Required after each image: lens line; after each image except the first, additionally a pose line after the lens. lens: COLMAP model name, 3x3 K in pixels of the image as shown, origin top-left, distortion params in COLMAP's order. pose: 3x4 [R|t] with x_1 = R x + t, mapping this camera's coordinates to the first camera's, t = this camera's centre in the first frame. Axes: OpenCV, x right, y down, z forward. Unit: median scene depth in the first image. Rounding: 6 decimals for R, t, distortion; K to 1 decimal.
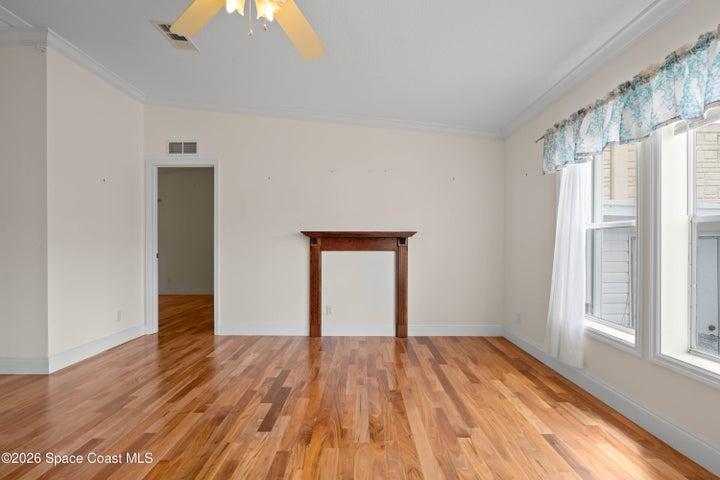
lens RADIAL K [[326.6, 0, 361.3], [0, 326.6, 241.2], [0, 0, 1]] dist [-0.004486, 0.002367]
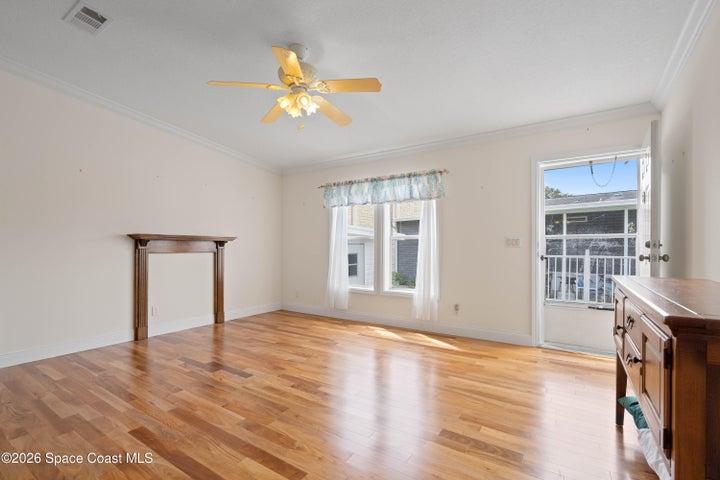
lens RADIAL K [[326.6, 0, 354.2], [0, 326.6, 243.9], [0, 0, 1]] dist [-0.004486, 0.002367]
pose [[0.553800, 0.007547, 0.832616, -0.926663], [-0.009660, 0.999950, -0.002639, -0.006343], [-0.832594, -0.006582, 0.553845, -0.138072]]
